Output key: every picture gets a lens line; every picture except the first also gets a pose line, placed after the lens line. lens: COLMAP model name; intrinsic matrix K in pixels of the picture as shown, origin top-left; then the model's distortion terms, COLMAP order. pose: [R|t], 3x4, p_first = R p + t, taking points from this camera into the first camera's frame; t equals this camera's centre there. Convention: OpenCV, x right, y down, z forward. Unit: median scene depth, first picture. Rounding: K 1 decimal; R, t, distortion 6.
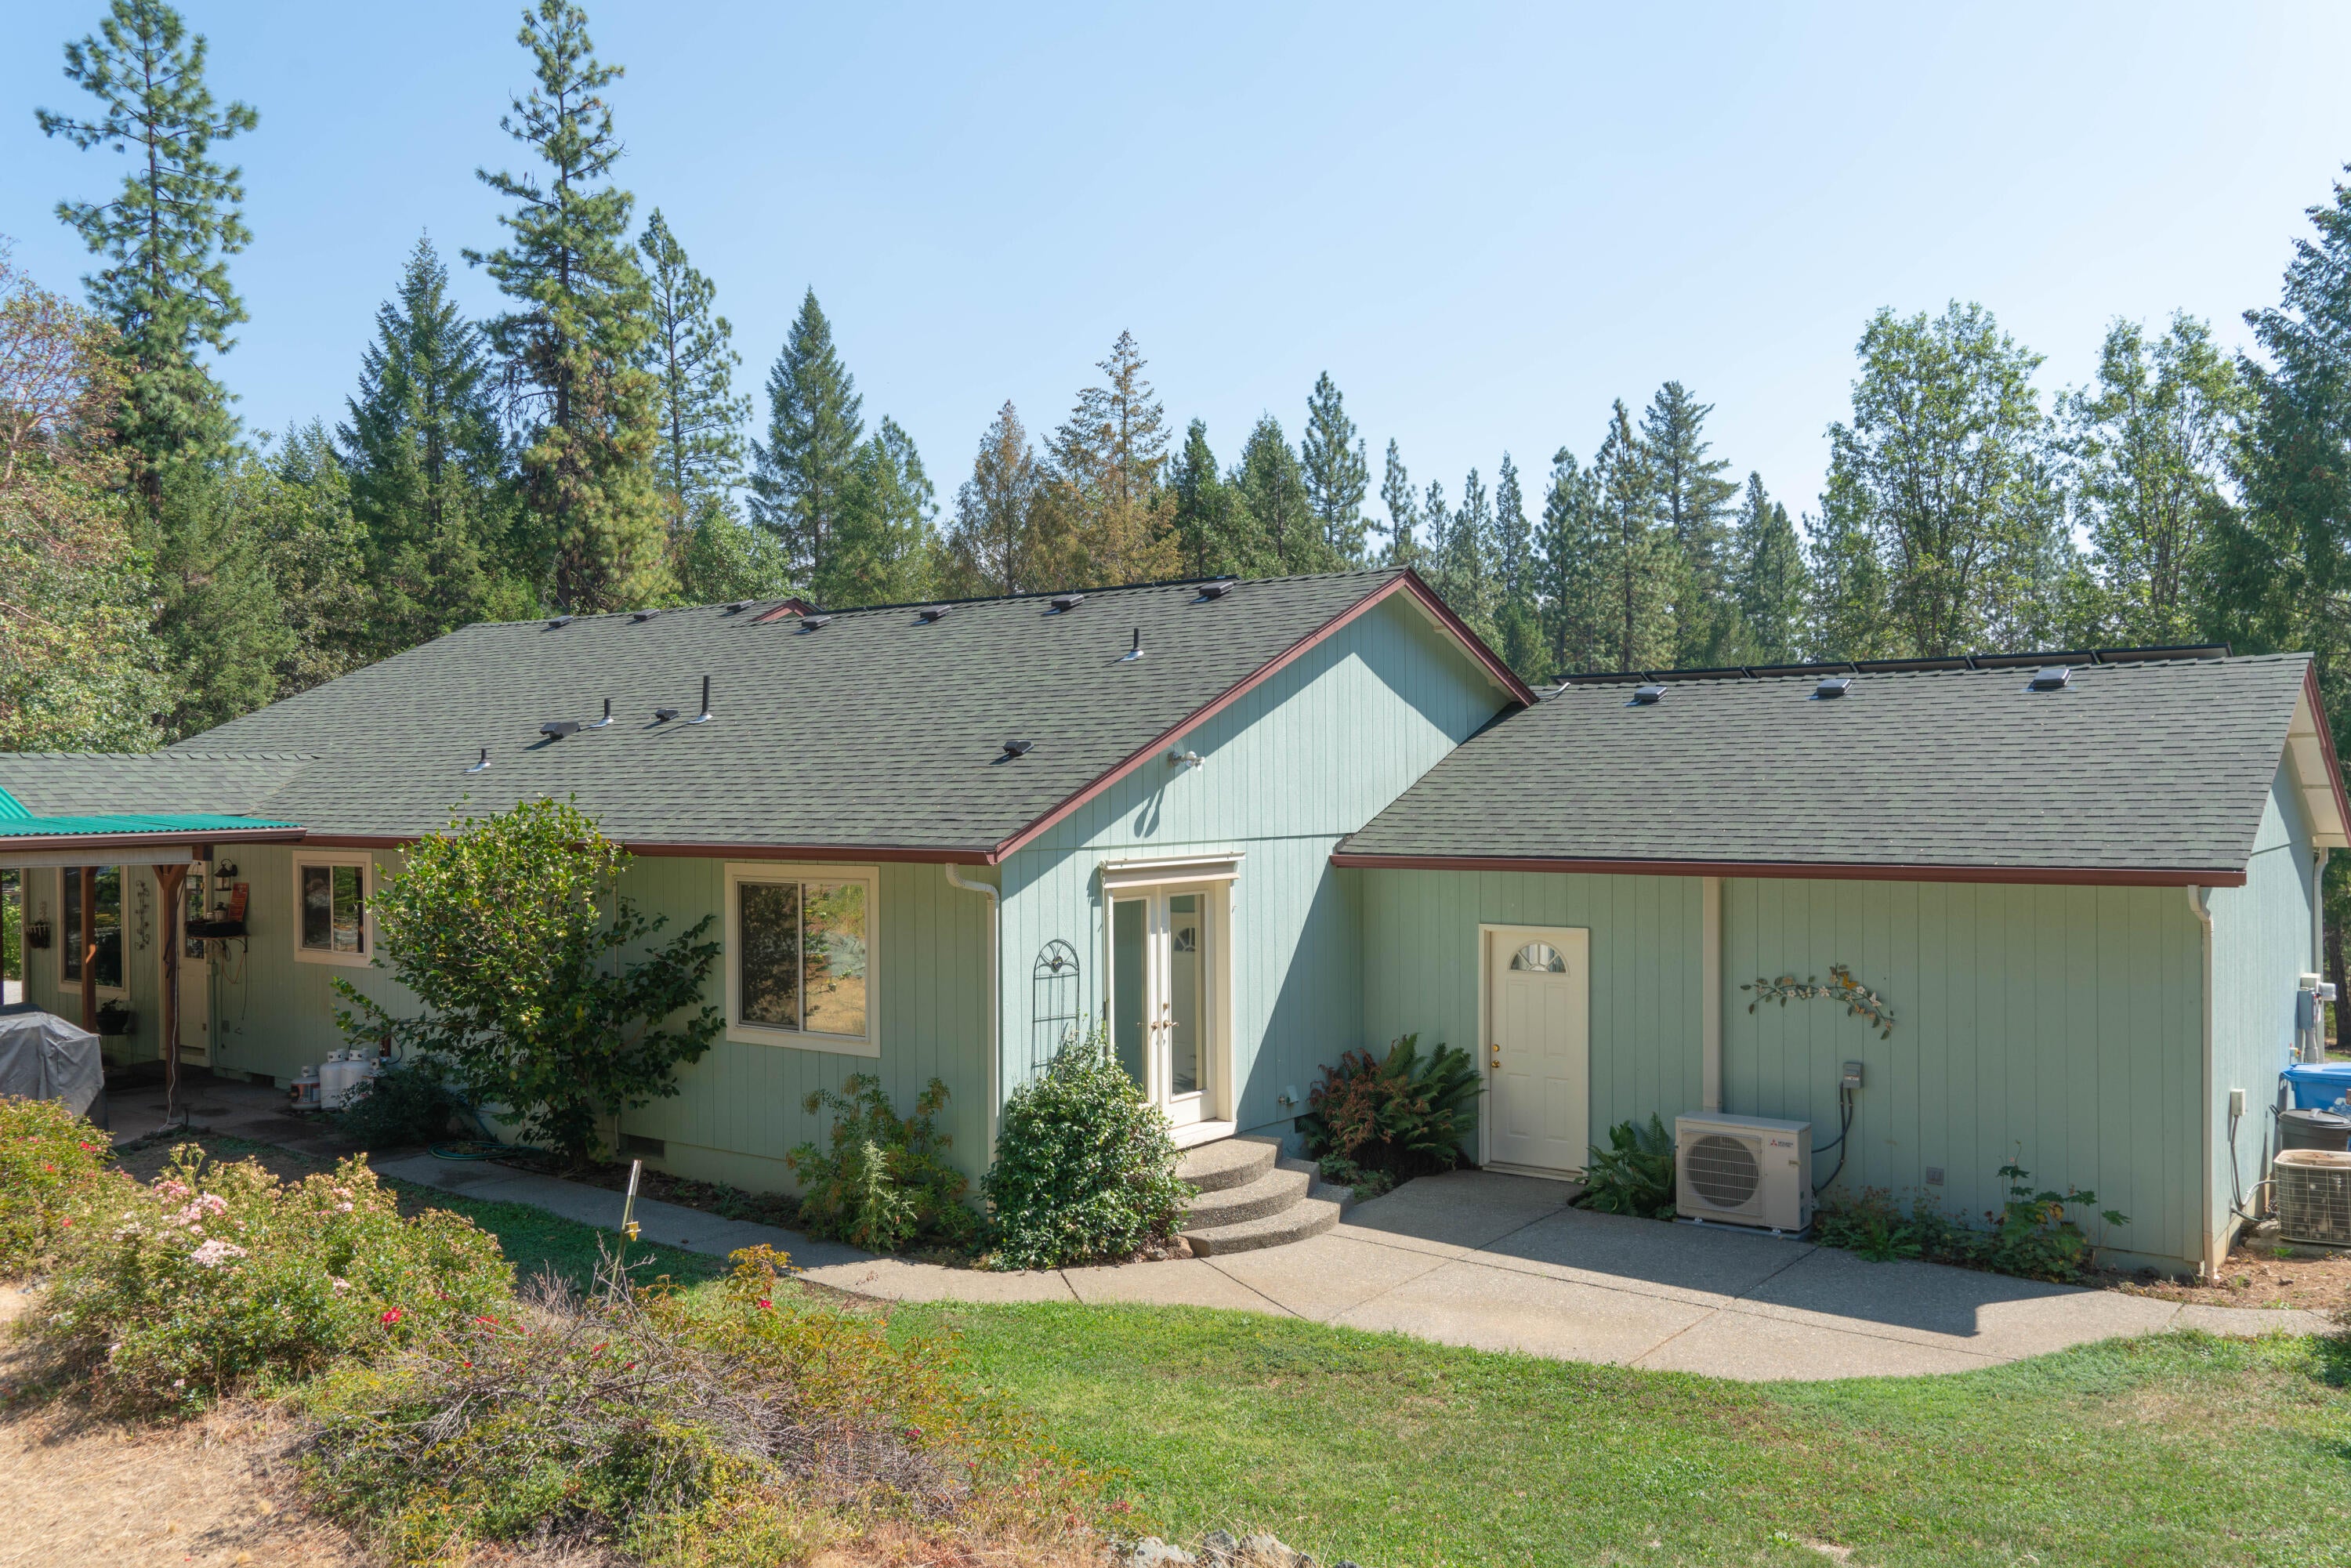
lens RADIAL K [[1873.6, 0, 1175.5], [0, 1873.6, 784.0], [0, 0, 1]] dist [-0.000344, -0.000134]
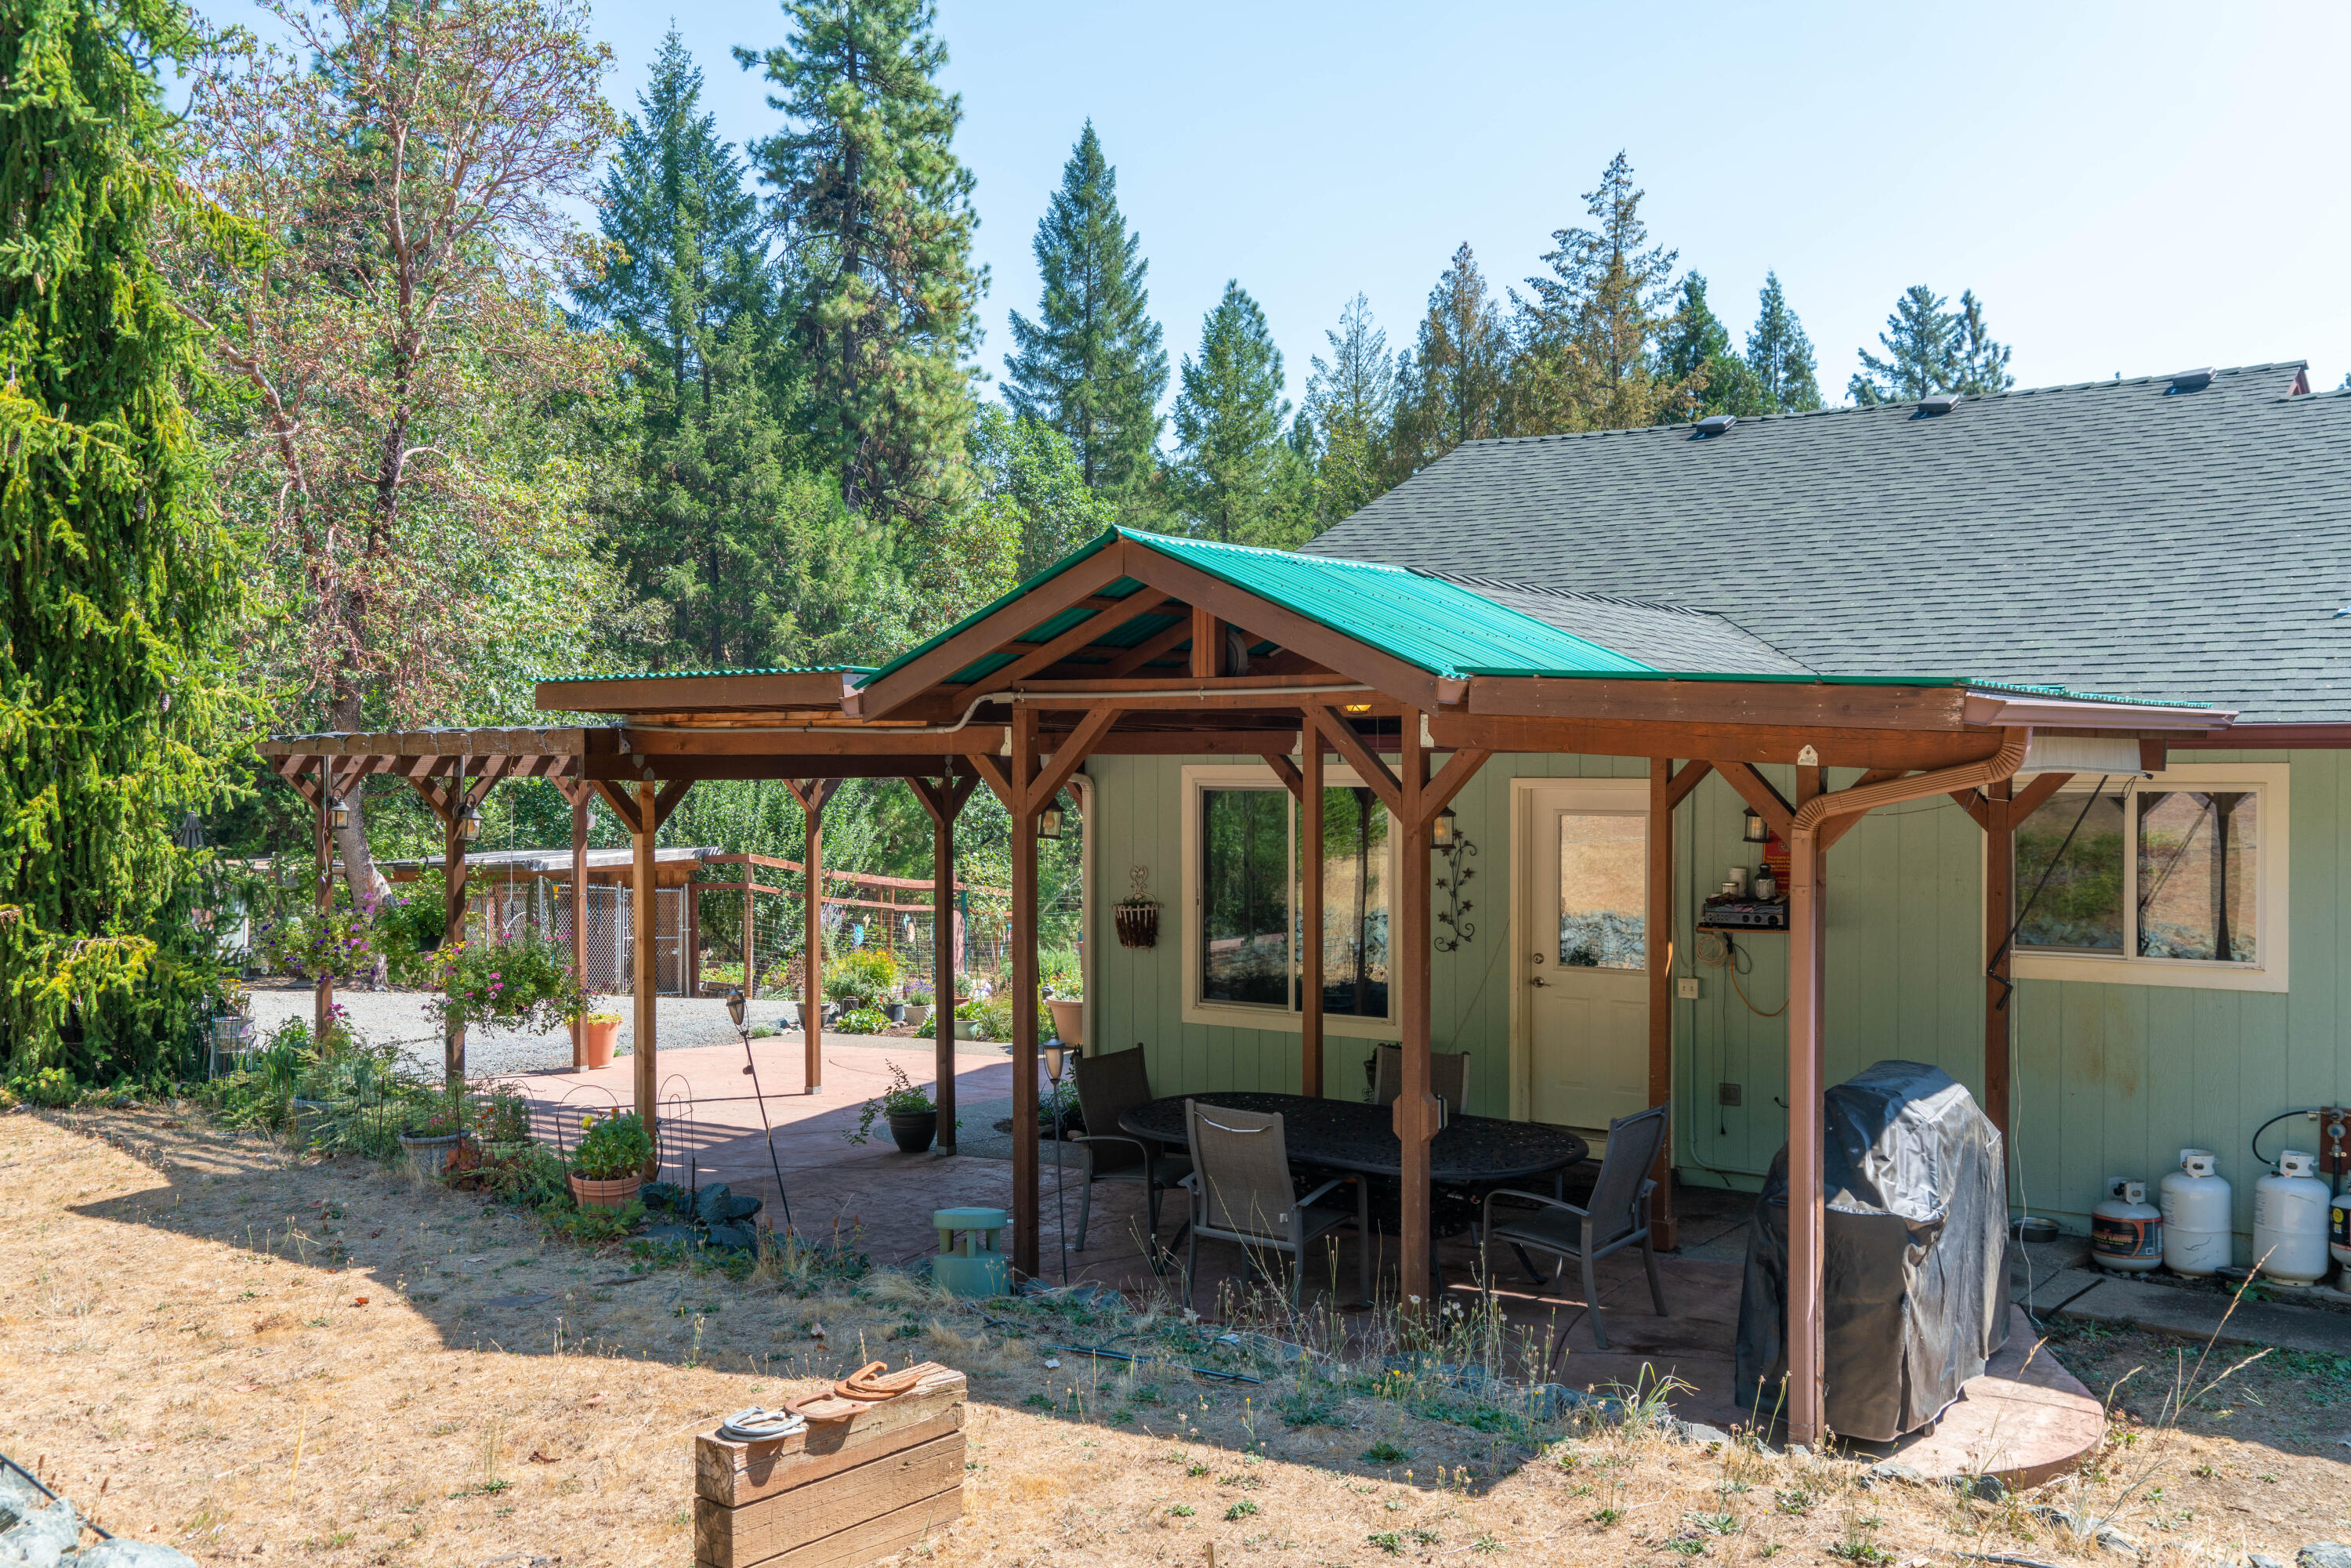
lens RADIAL K [[2092.0, 0, 1175.5], [0, 2092.0, 784.0], [0, 0, 1]] dist [0.046910, 0.000270]
pose [[0.999928, 0.010413, 0.005899, -0.195997], [-0.010472, 0.999894, 0.010148, 0.010906], [-0.005793, -0.010209, 0.999931, 0.117307]]
